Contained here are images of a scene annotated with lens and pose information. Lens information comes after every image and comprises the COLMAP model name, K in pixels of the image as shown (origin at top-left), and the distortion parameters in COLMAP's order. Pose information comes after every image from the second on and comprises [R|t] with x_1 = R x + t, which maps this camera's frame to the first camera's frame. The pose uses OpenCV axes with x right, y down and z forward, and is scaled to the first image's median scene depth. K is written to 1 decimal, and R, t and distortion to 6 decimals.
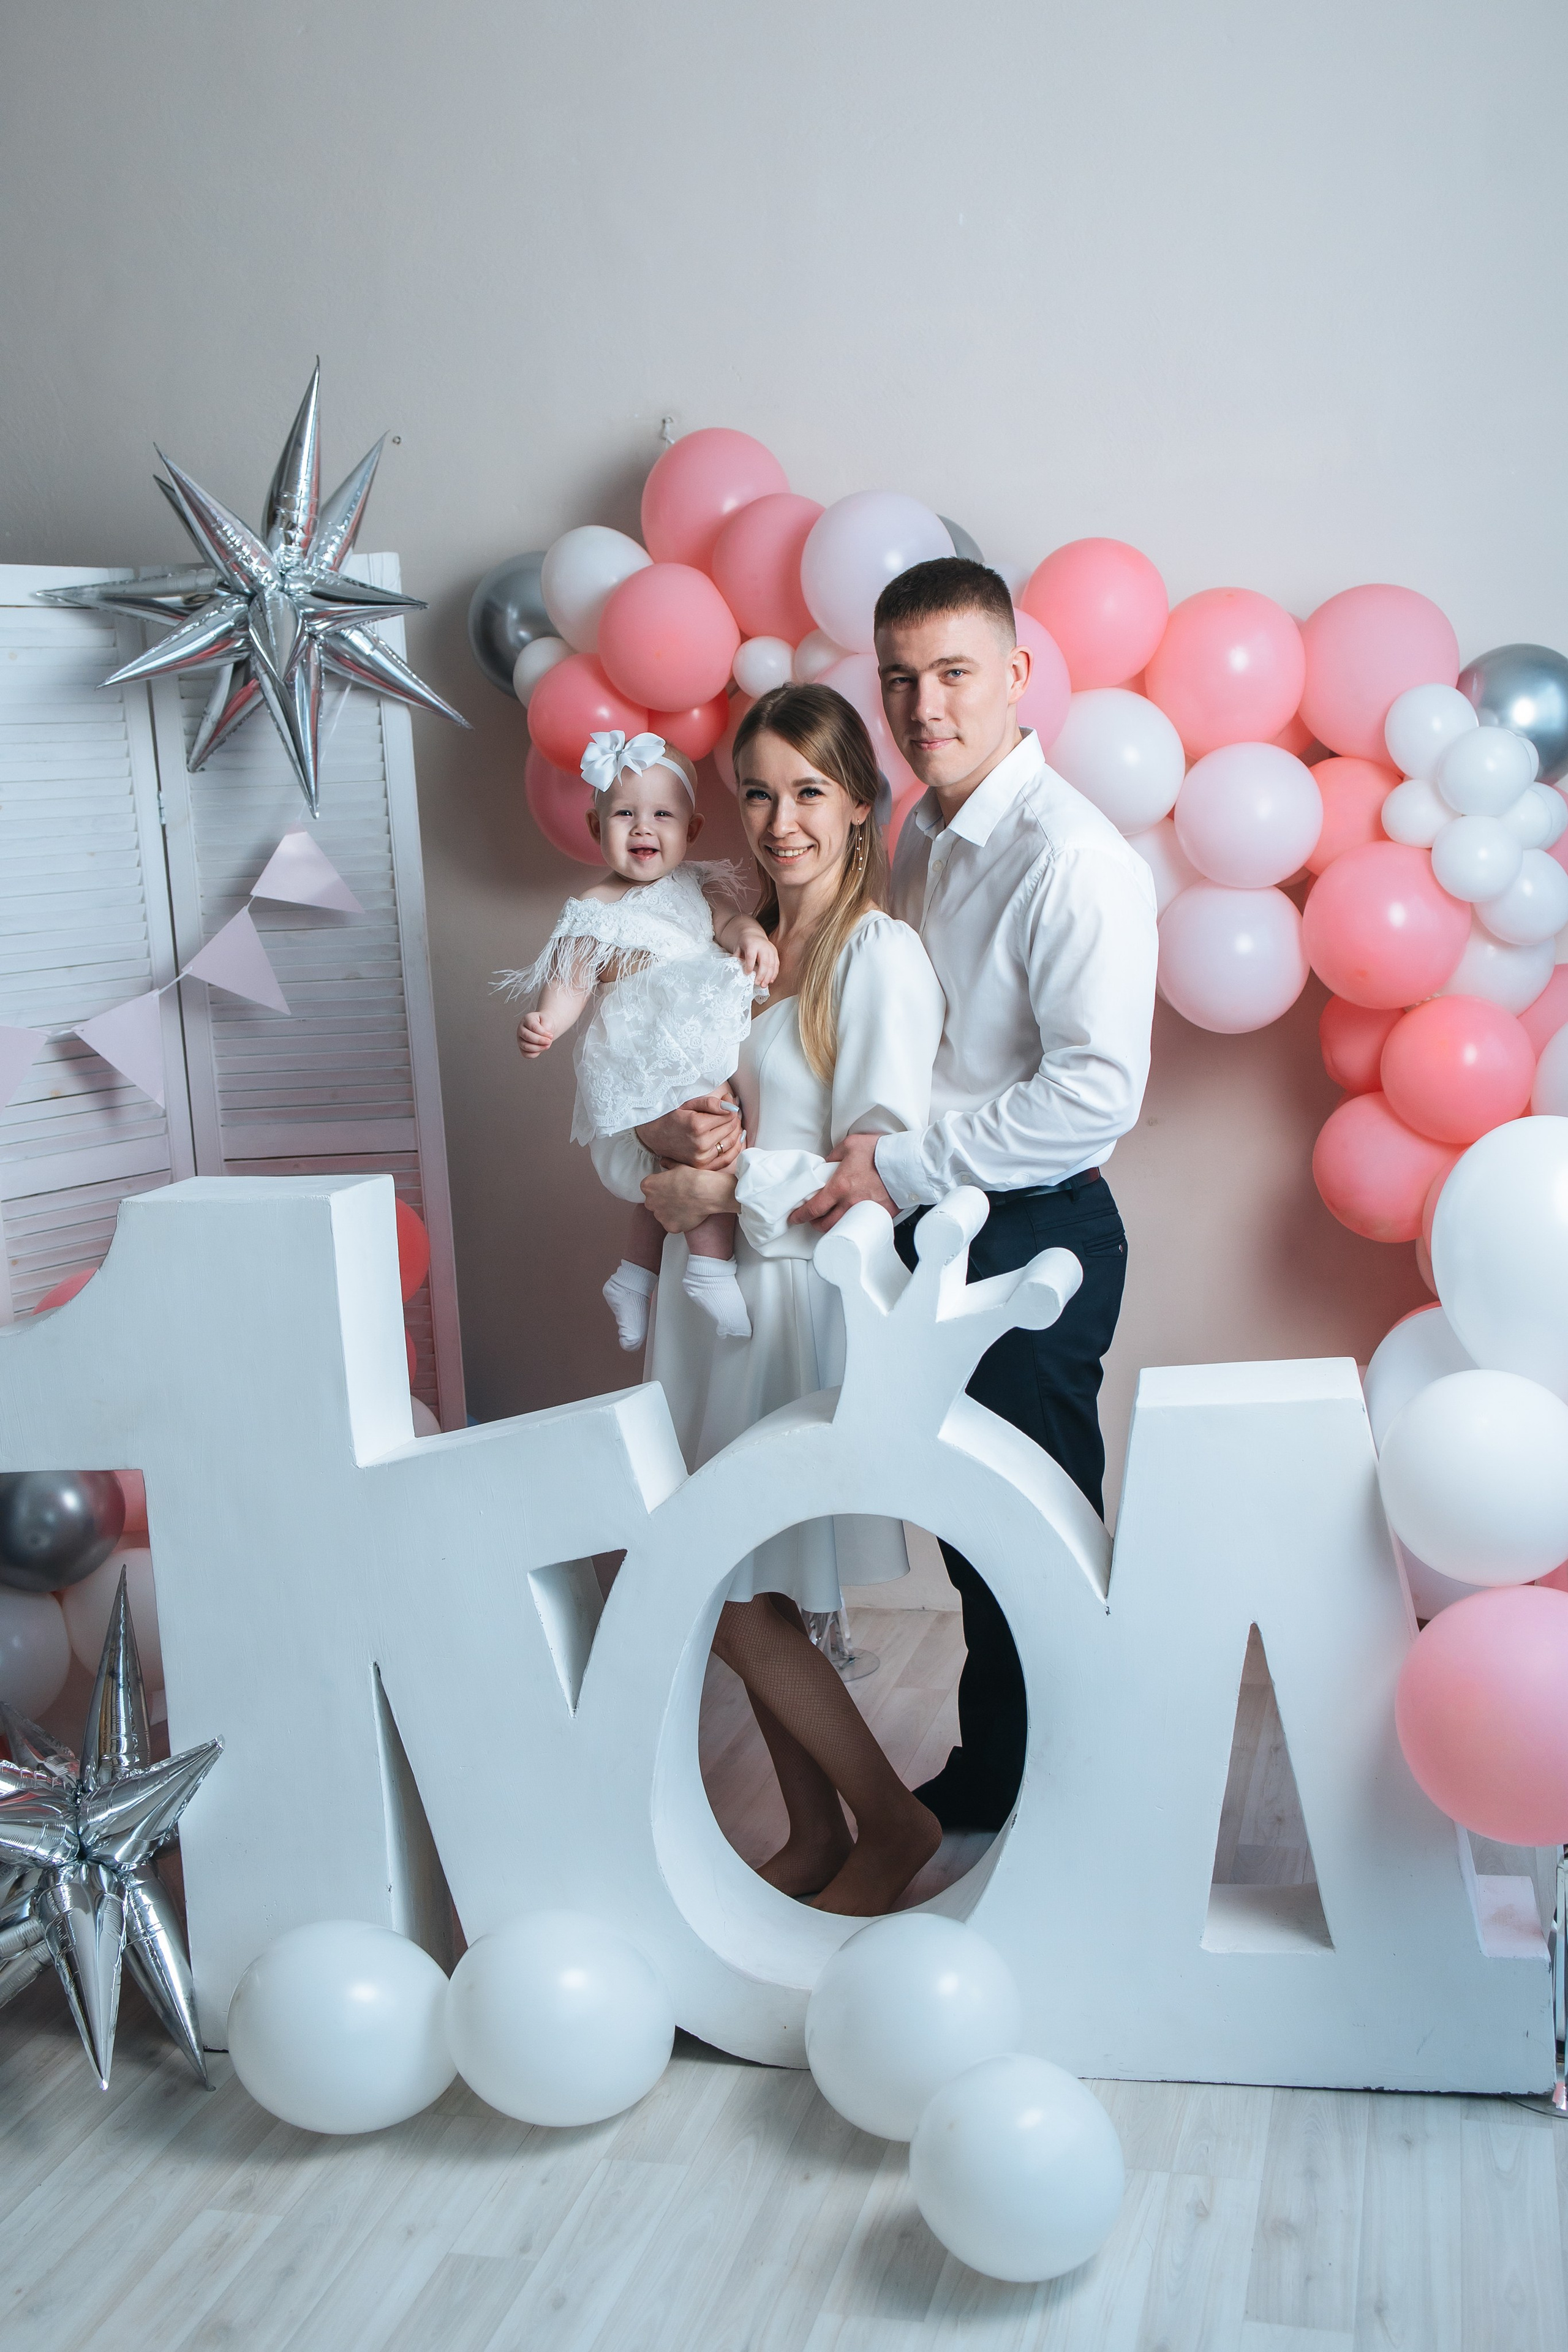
lens RADIAL K [[2513.2, 0, 835.0], [0, 2513.2, 1169.9], [0, 0, 1]] dist [0.047144, 0.033091]
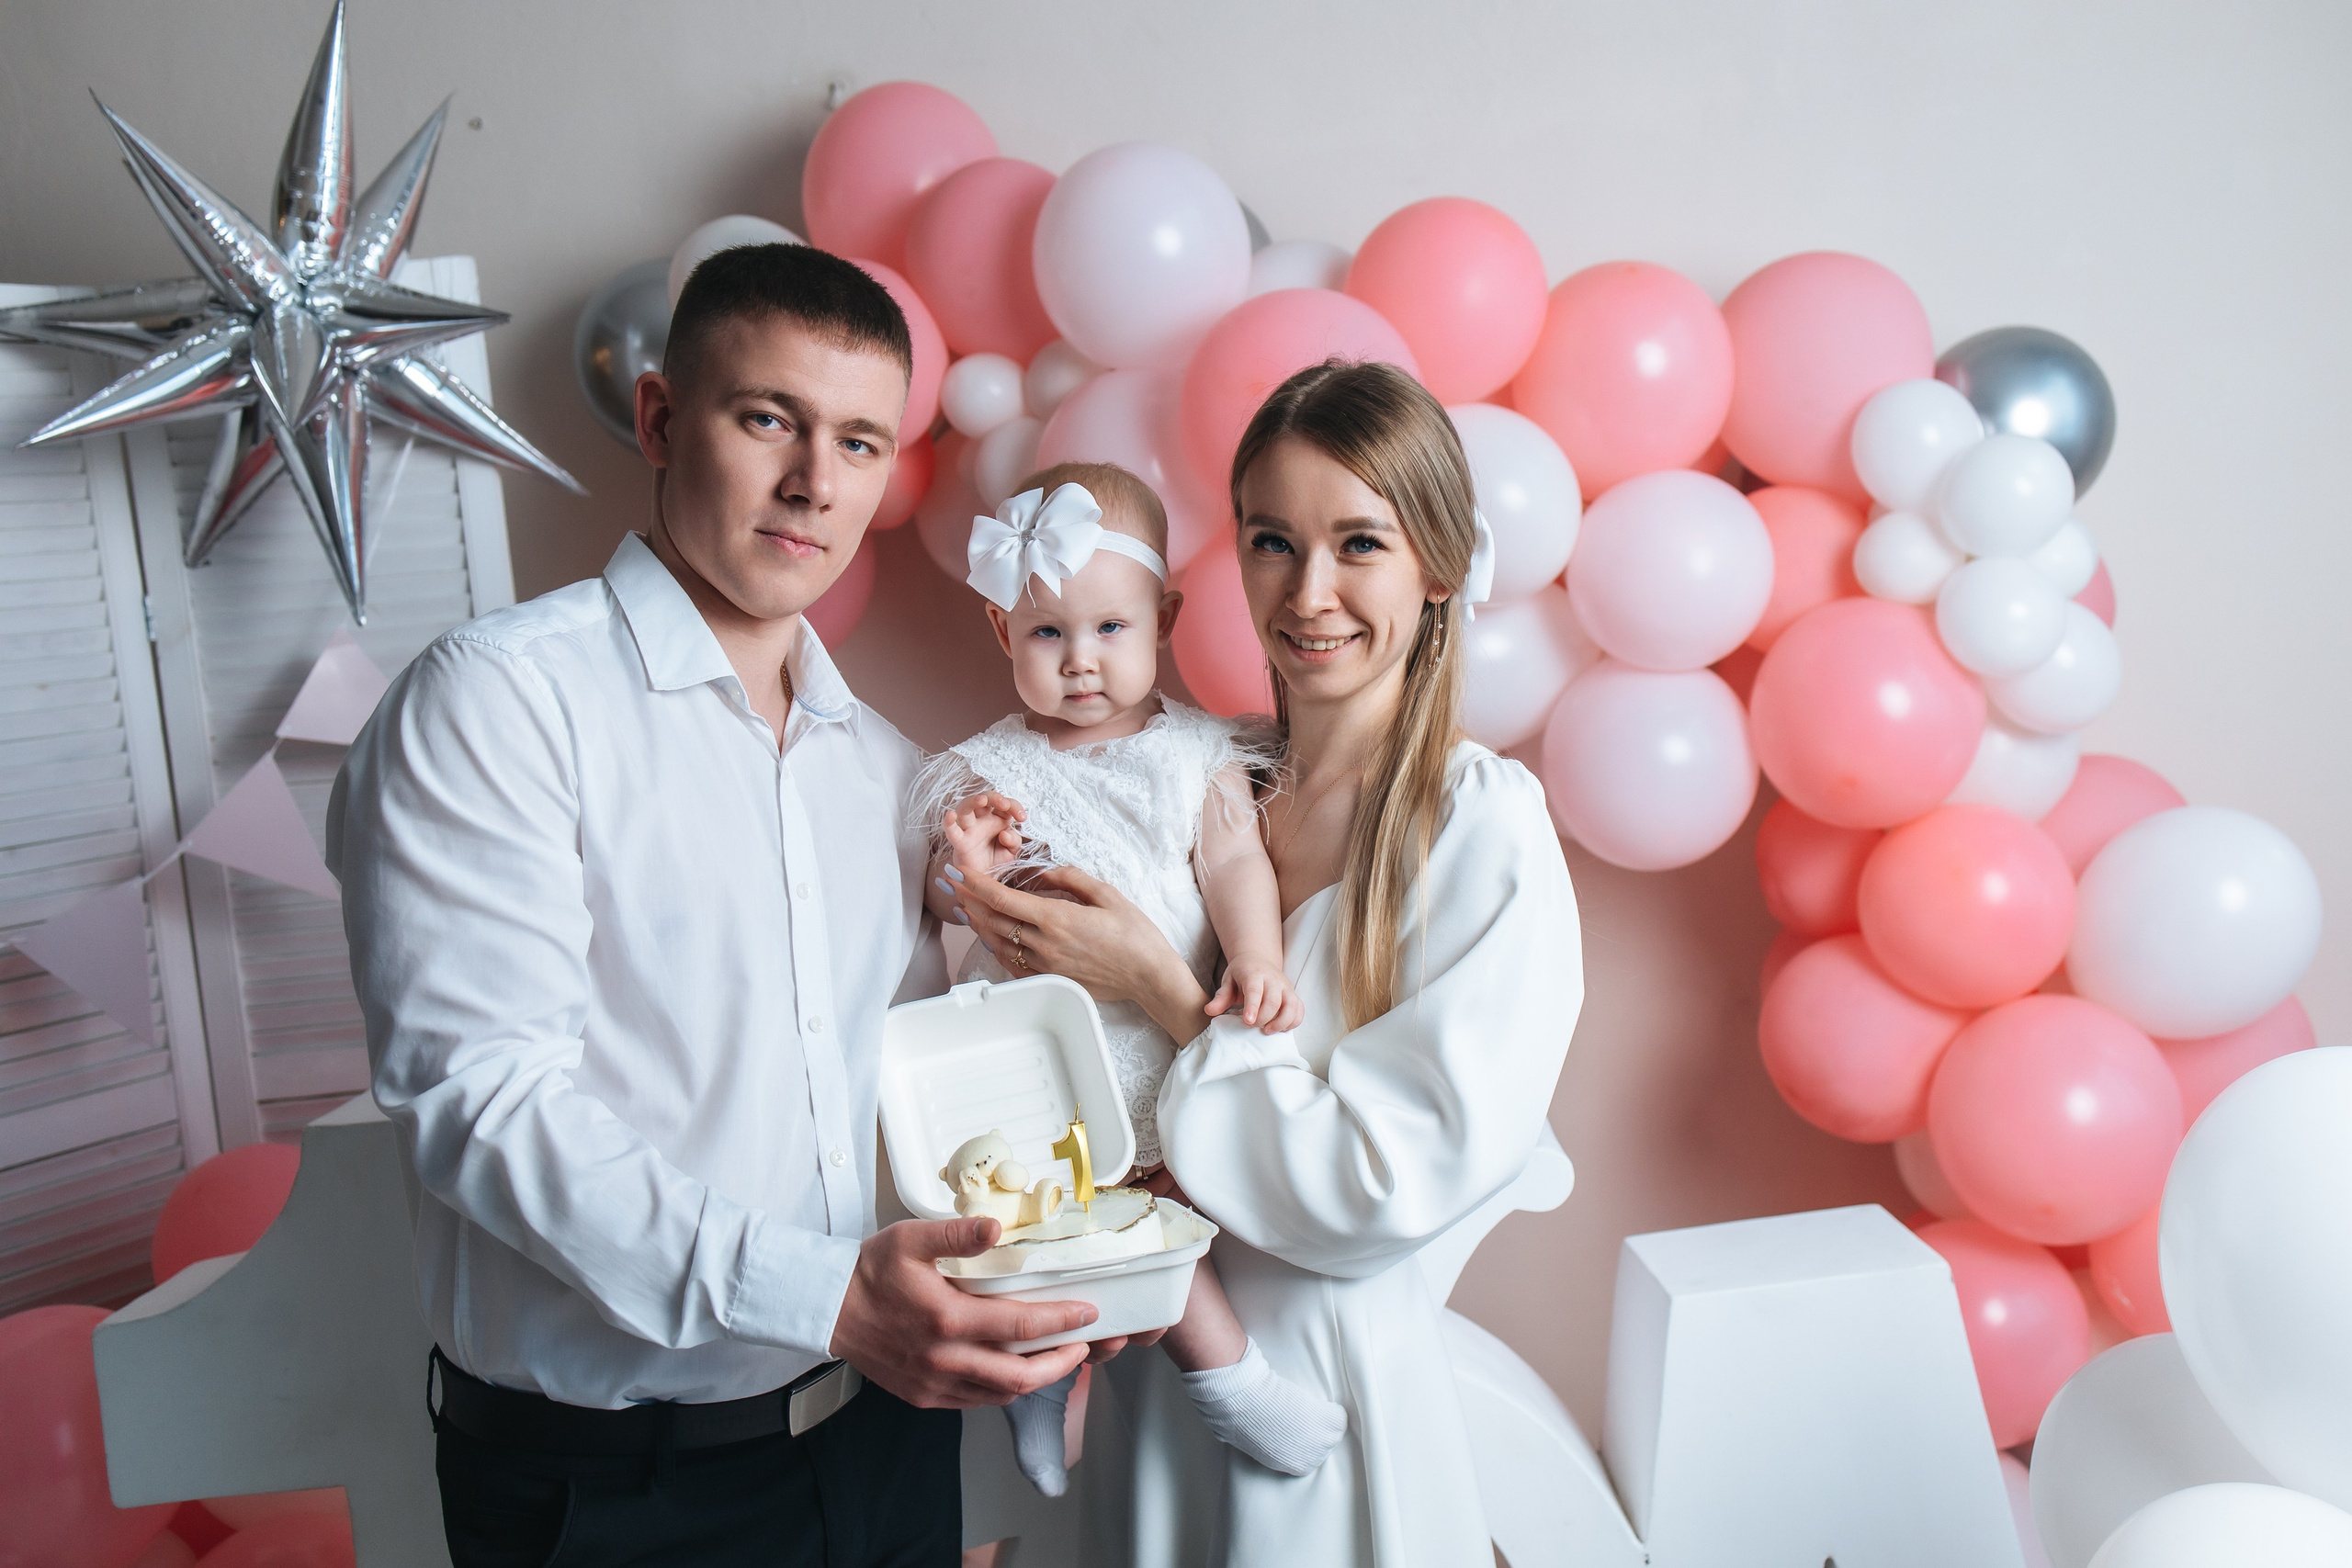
lens RADIAL K [[2346.1, 0, 1118.4], [0, 2346.1, 795.3], [0, 0, 1]] dist [0.046569, 0.031997]
pose [[0.997241, -0.043658, 0.060042, -0.037681], [0.046752, 0.997598, -0.051122, -0.049524], [-0.057666, 0.053788, 0.996886, 0.340751]]
